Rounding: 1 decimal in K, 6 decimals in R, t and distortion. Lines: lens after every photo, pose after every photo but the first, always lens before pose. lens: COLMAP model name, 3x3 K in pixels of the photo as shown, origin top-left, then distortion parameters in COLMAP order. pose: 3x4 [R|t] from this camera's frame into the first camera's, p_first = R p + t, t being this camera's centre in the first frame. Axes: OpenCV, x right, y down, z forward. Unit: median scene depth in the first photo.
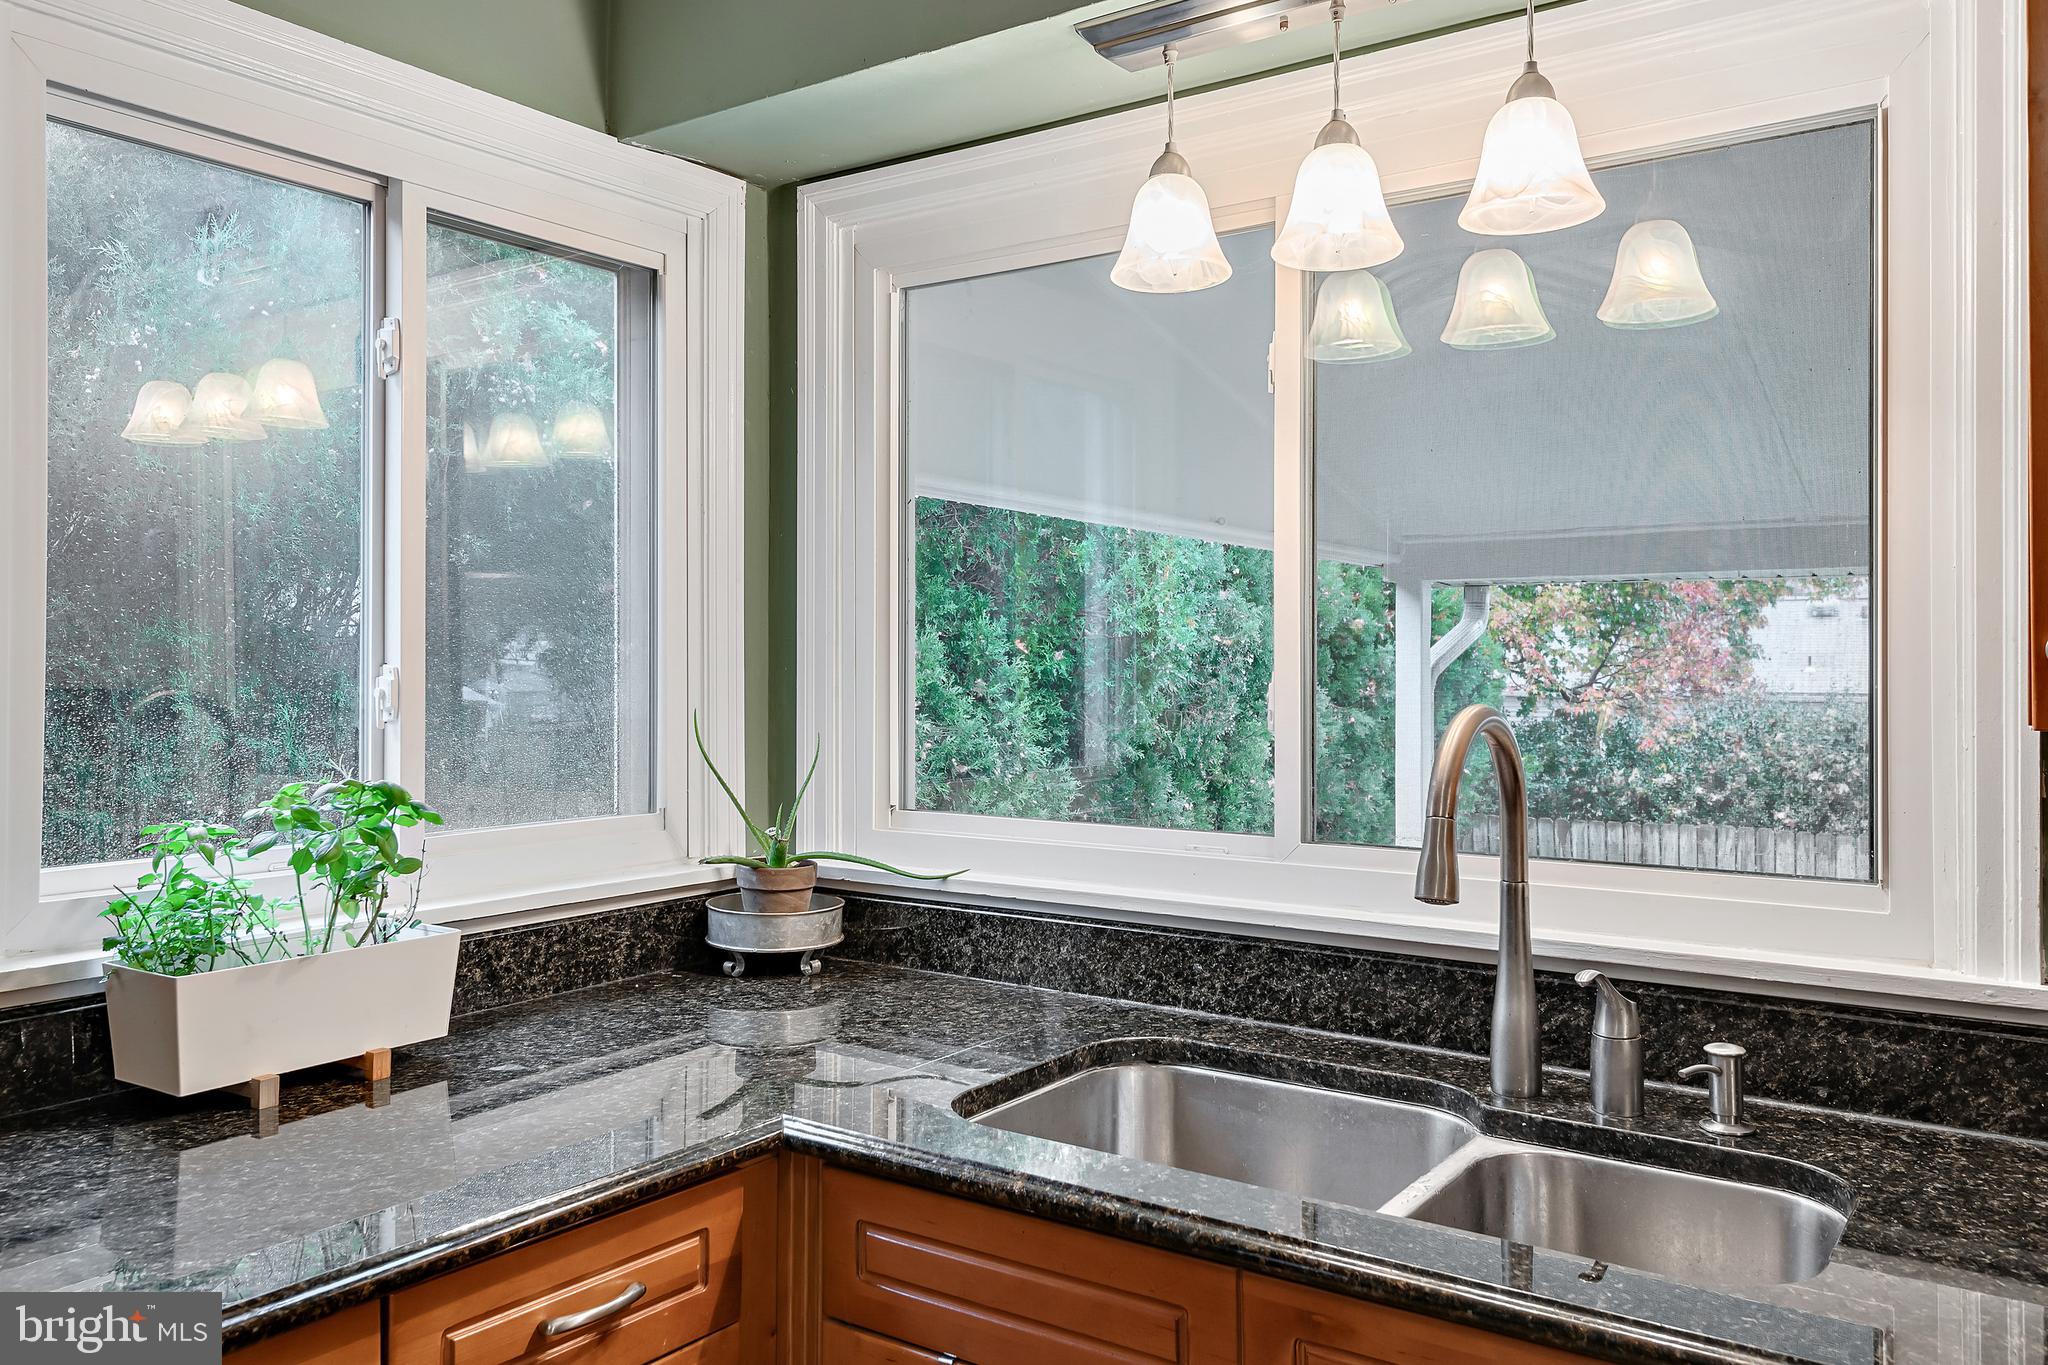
lens RADIAL K [[1492.3, 0, 989.0], [0, 1492.3, 644.6], [0, 0, 1]] dist [0.009332, -0.002487]
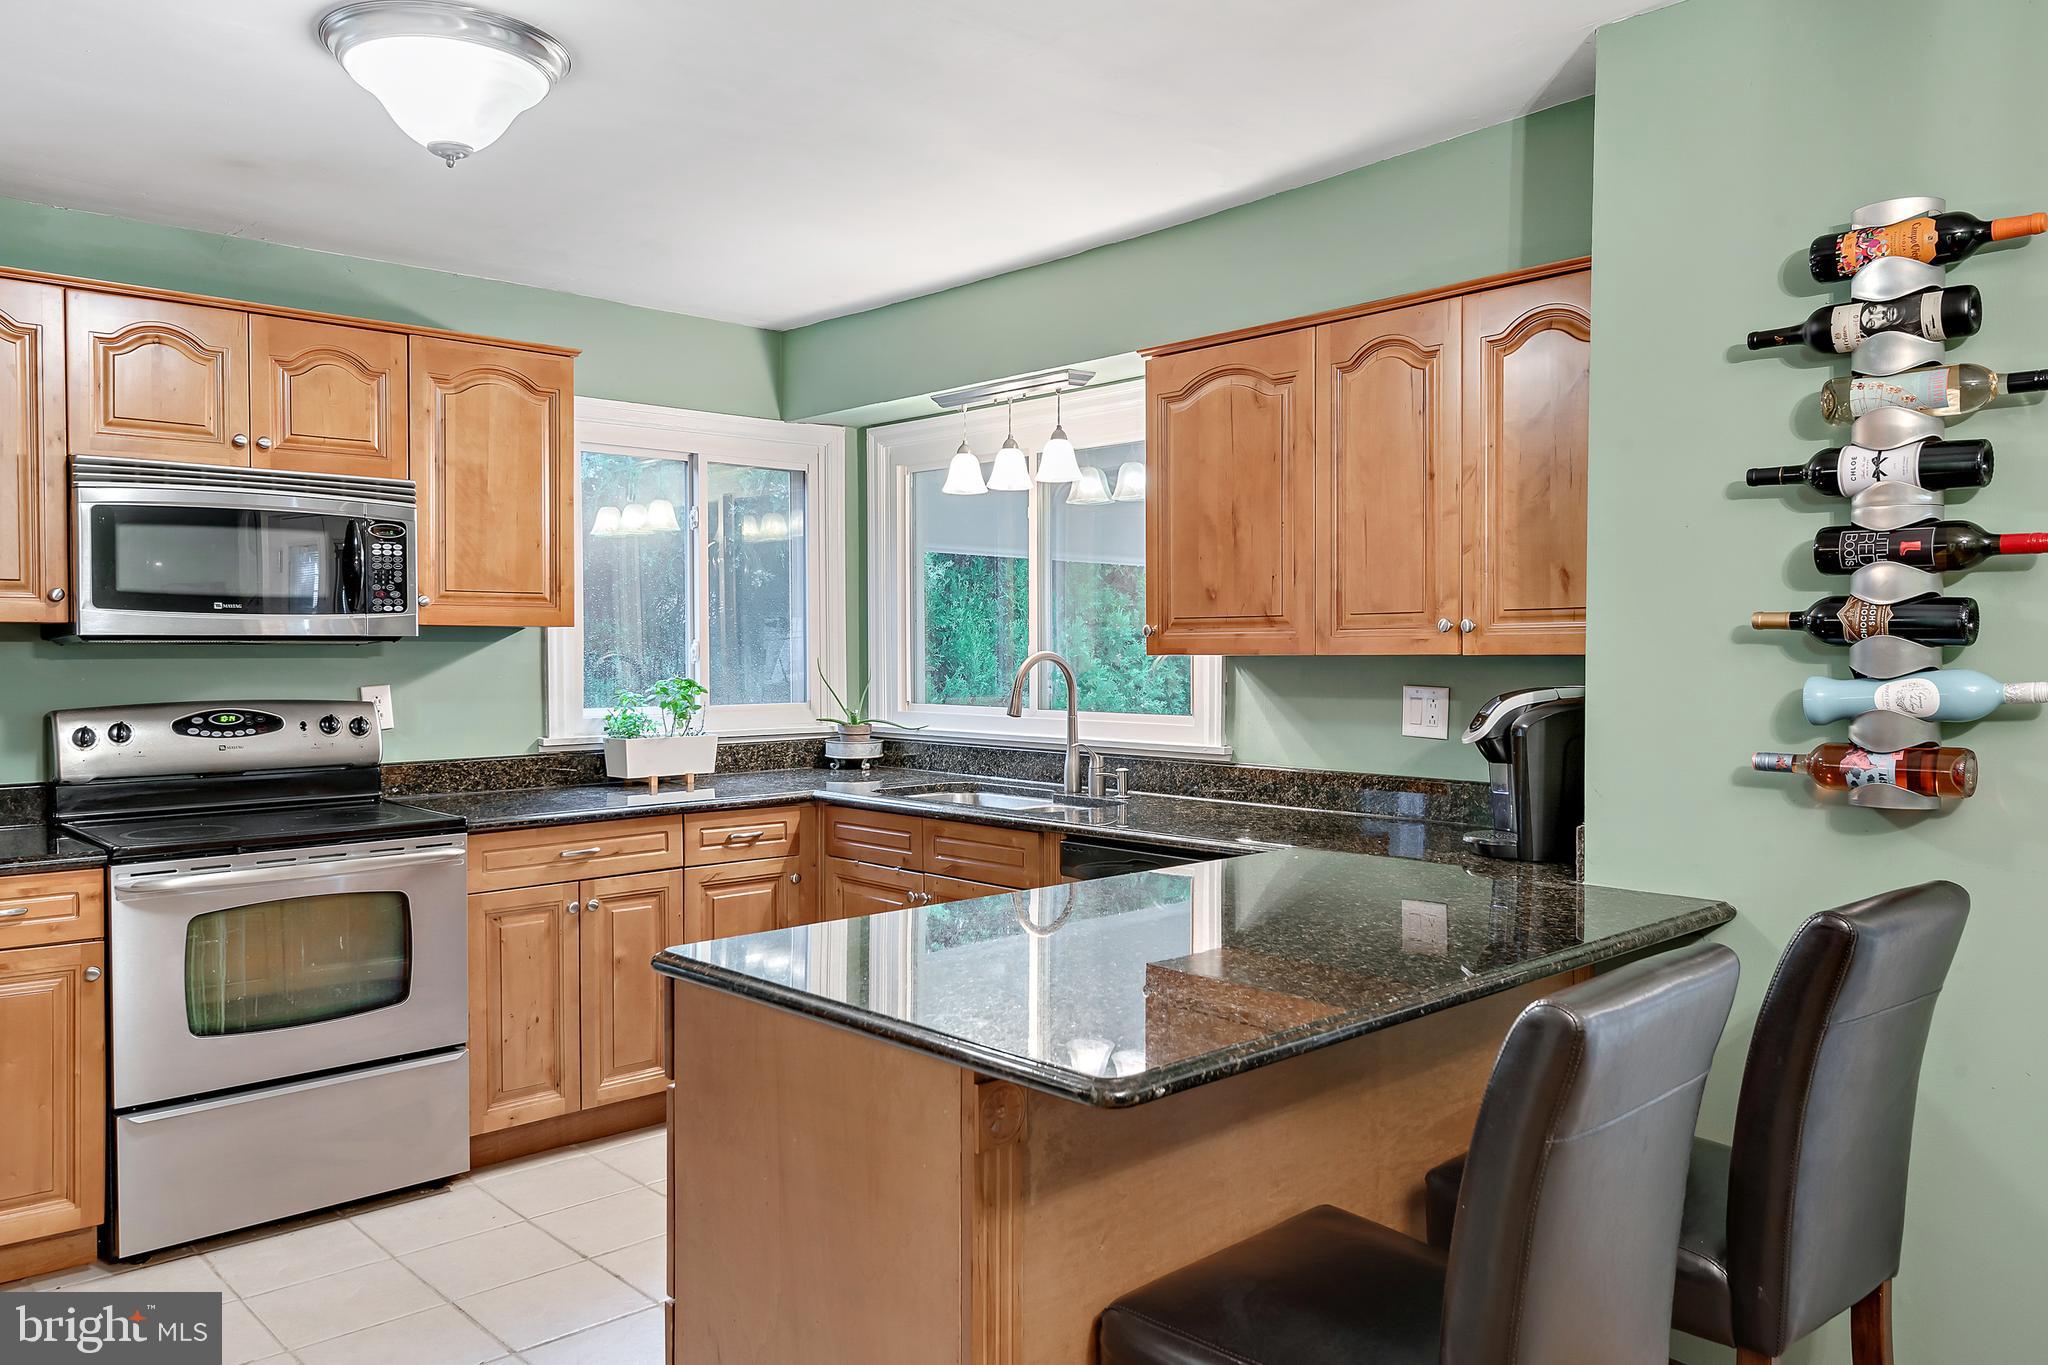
lens RADIAL K [[1492.3, 0, 1029.3], [0, 1492.3, 668.8], [0, 0, 1]] dist [0.009332, -0.002487]
pose [[0.977843, 0.000617, -0.209340, 0.748547], [0.005987, 0.999504, 0.030912, -0.012701], [0.209256, -0.031481, 0.977354, -1.497904]]
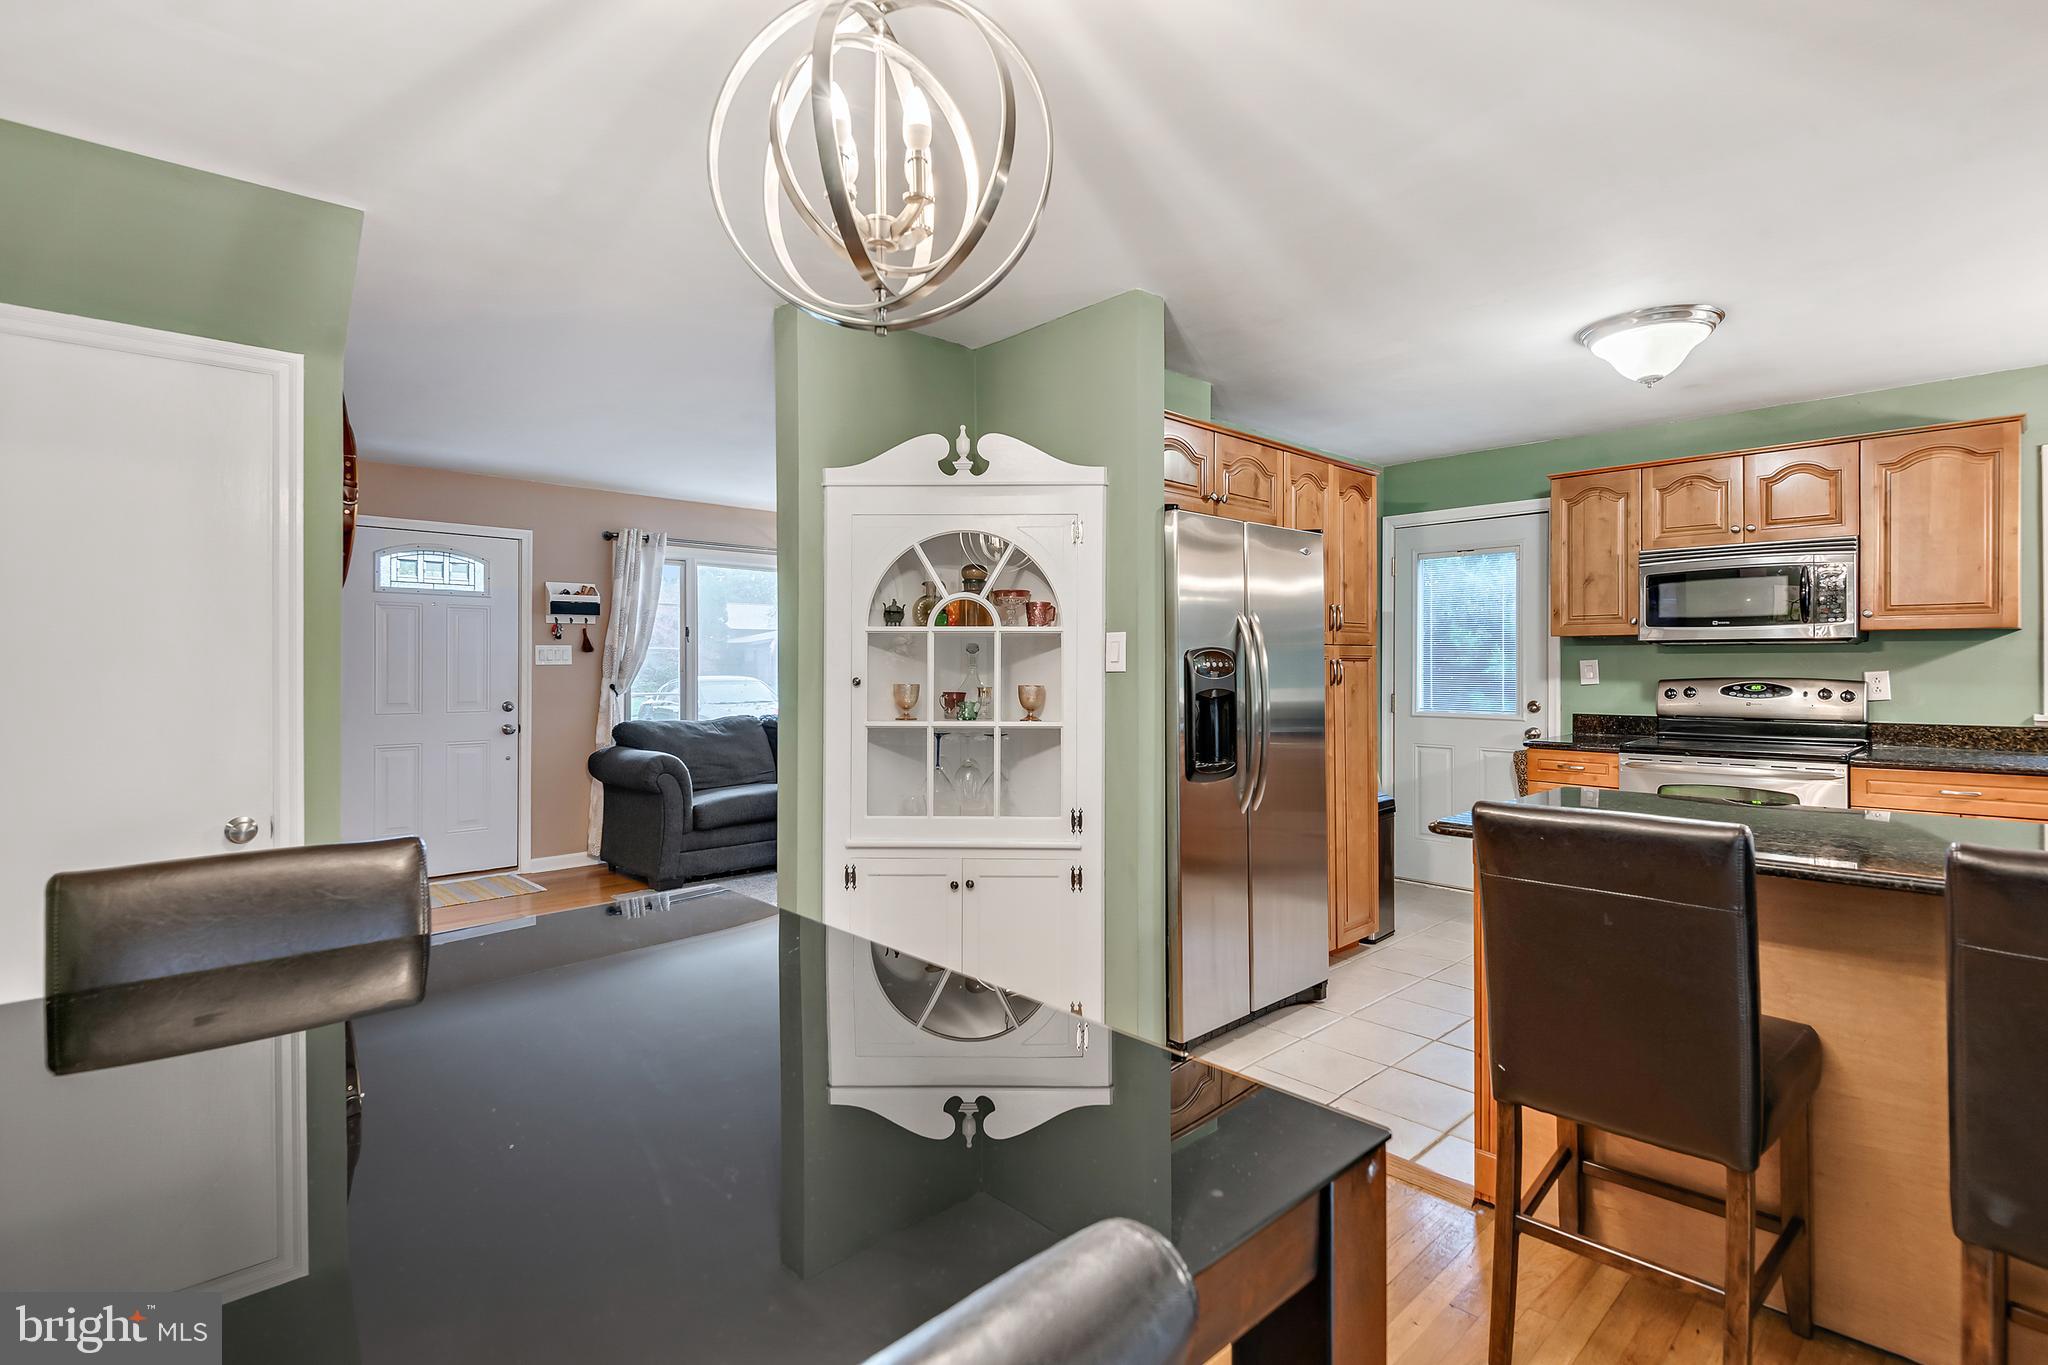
lens RADIAL K [[993.6, 0, 1009.6], [0, 993.6, 666.2], [0, 0, 1]] dist [0.015296, -0.011620]
pose [[-0.200982, 0.000322, -0.979595, 1.987035], [0.015981, 0.999868, -0.002950, 0.042825], [0.979465, -0.016248, -0.200961, -0.964796]]
